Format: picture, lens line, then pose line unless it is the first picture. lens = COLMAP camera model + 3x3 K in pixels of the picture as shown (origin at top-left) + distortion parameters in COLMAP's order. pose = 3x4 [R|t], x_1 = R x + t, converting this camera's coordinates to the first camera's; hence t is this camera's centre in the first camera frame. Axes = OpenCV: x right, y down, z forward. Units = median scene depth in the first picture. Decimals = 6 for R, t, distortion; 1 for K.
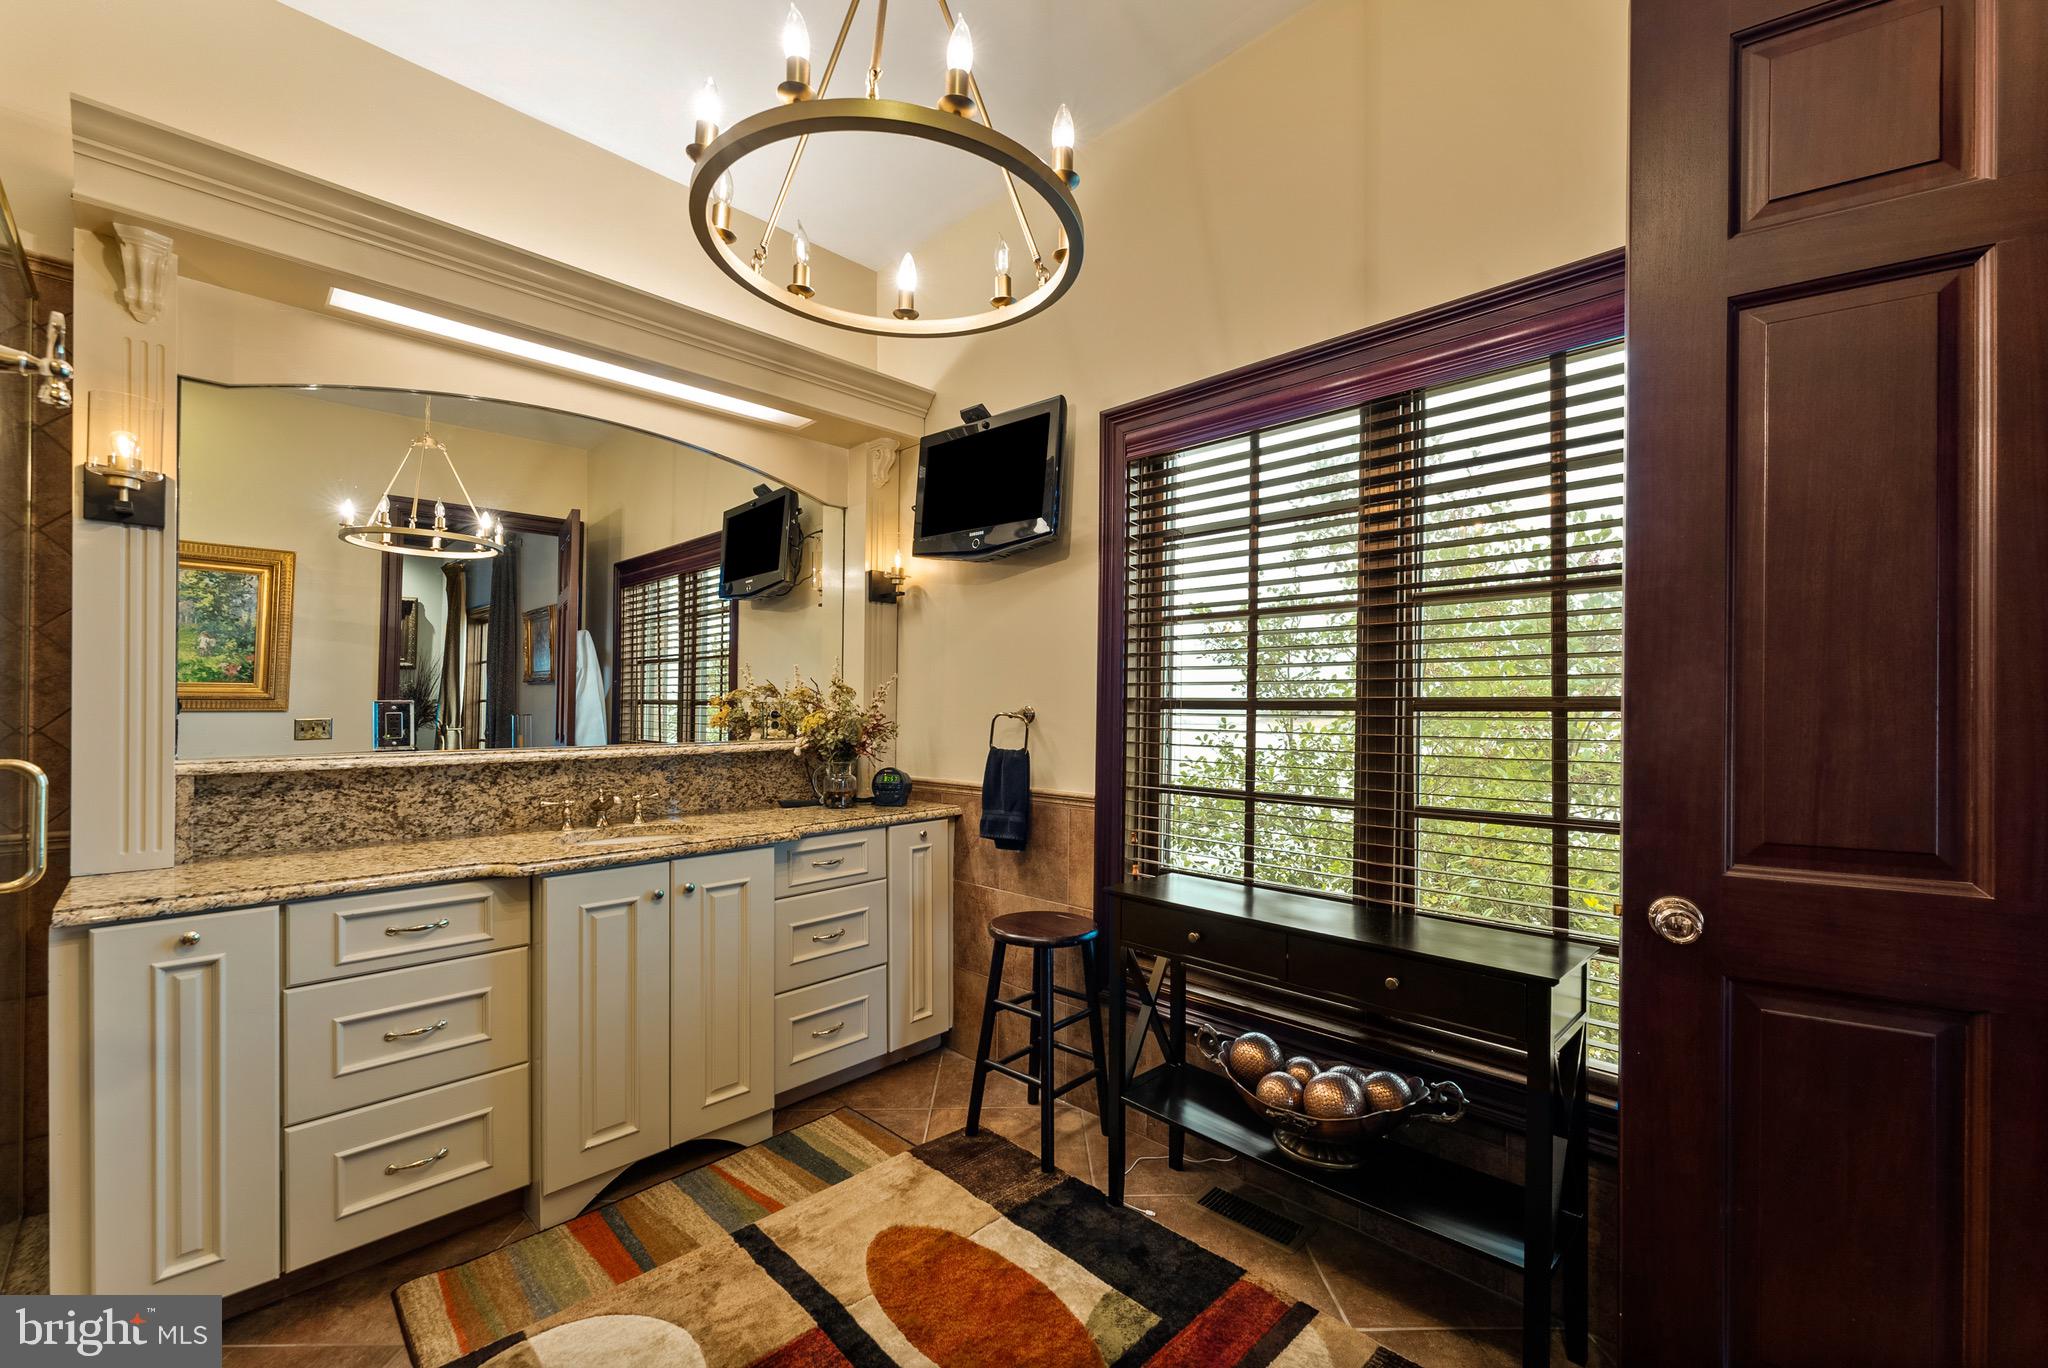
lens RADIAL K [[836.0, 0, 1035.6], [0, 836.0, 702.6], [0, 0, 1]] dist [-0.001081, -0.000191]
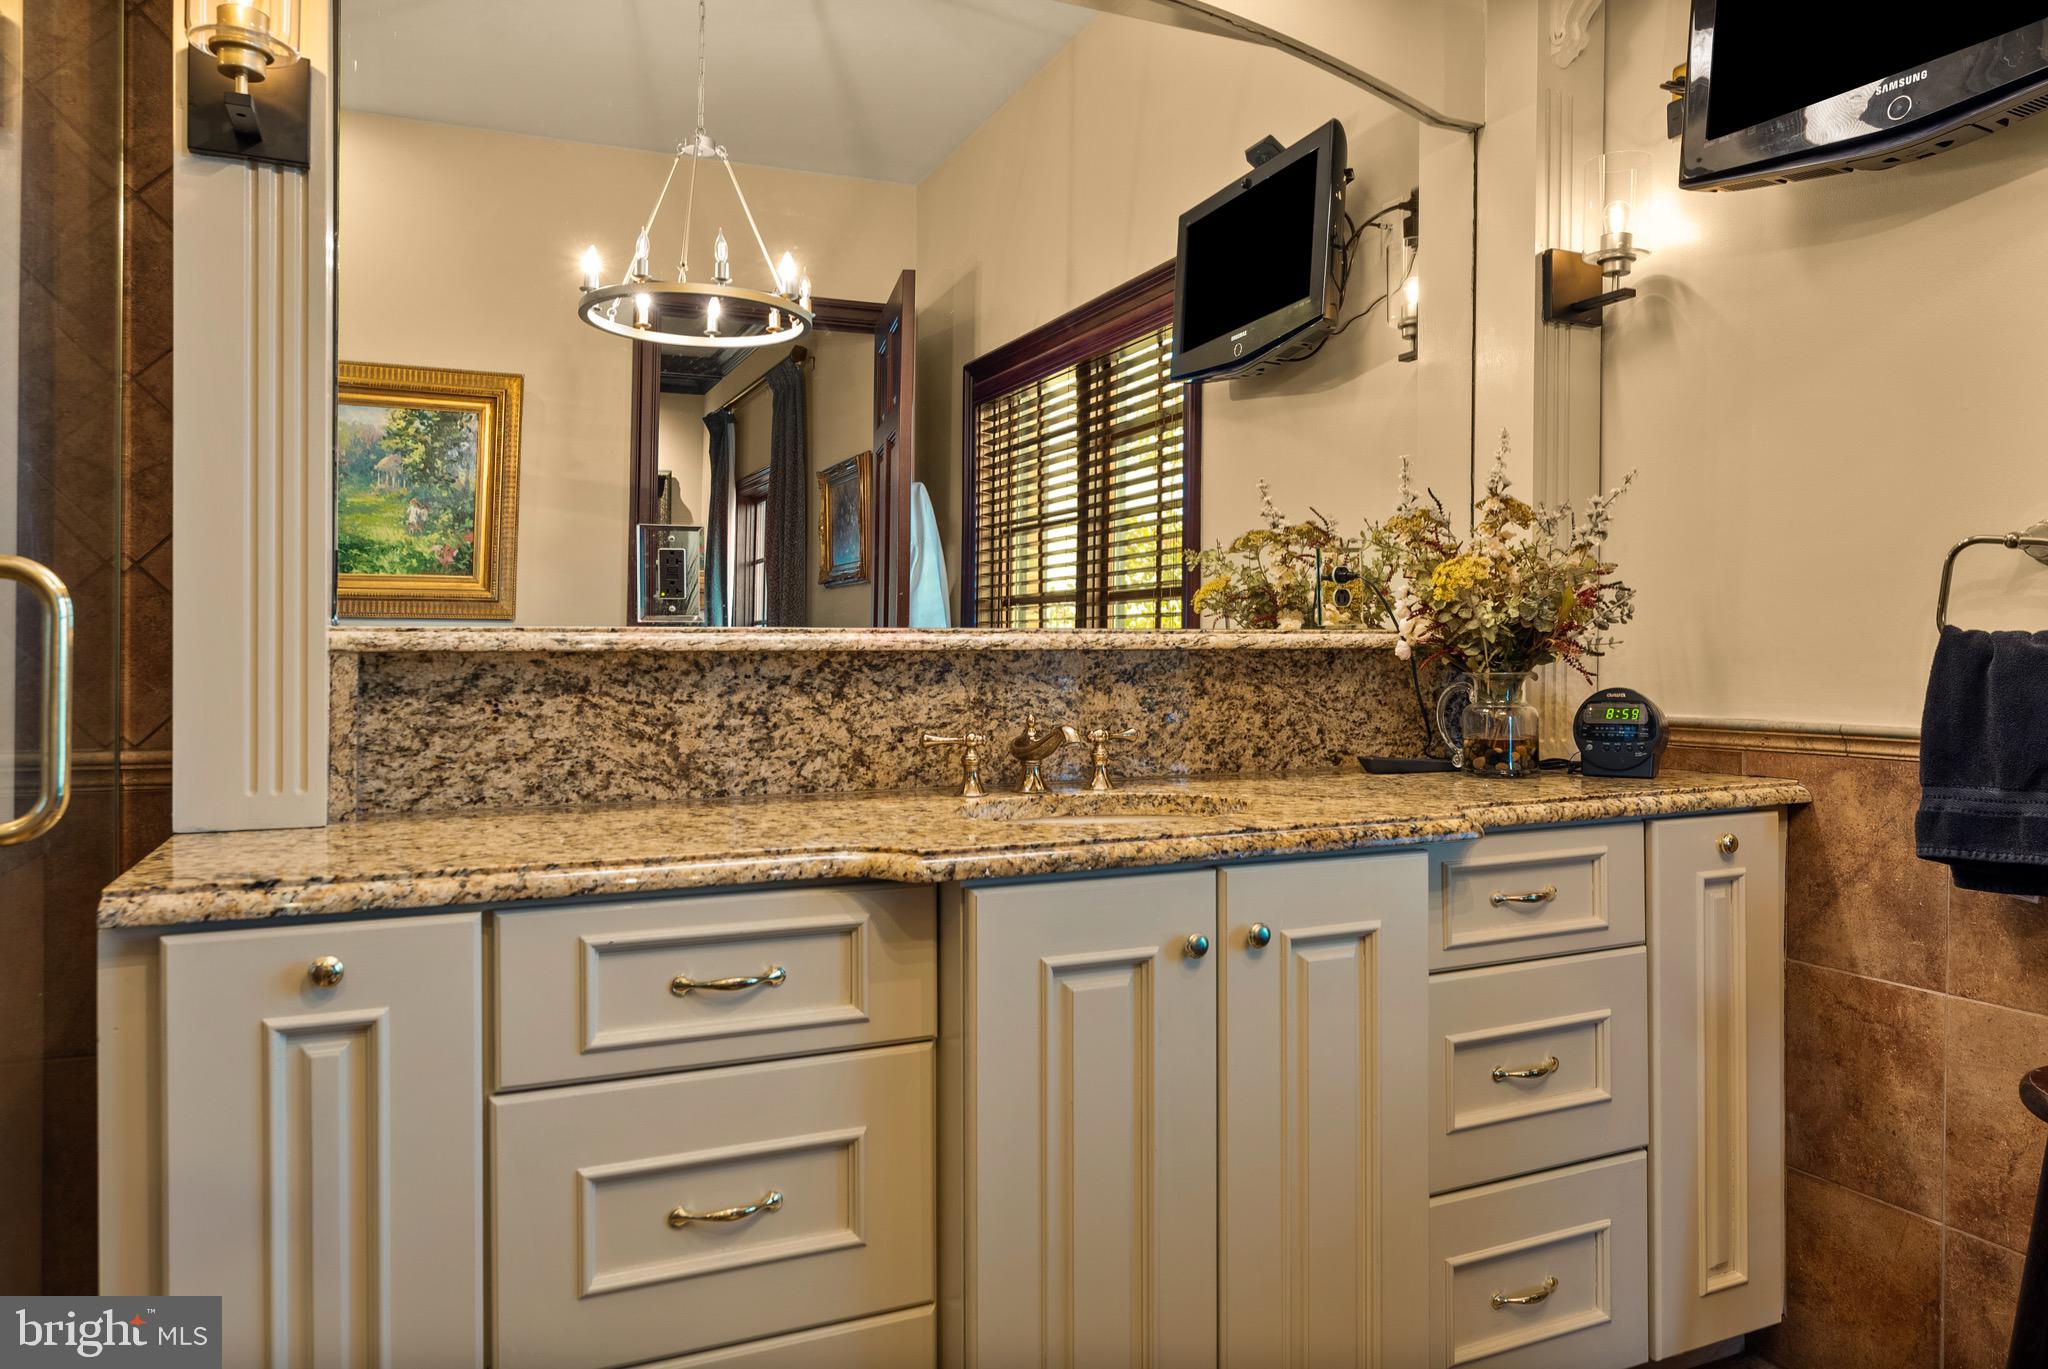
lens RADIAL K [[1333.6, 0, 1032.4], [0, 1333.6, 649.7], [0, 0, 1]] dist [0.007679, -0.014460]
pose [[0.934180, -0.005954, -0.356751, -0.253638], [0.004034, 0.999973, -0.006125, 0.073252], [0.356778, 0.004282, 0.934179, 0.296664]]
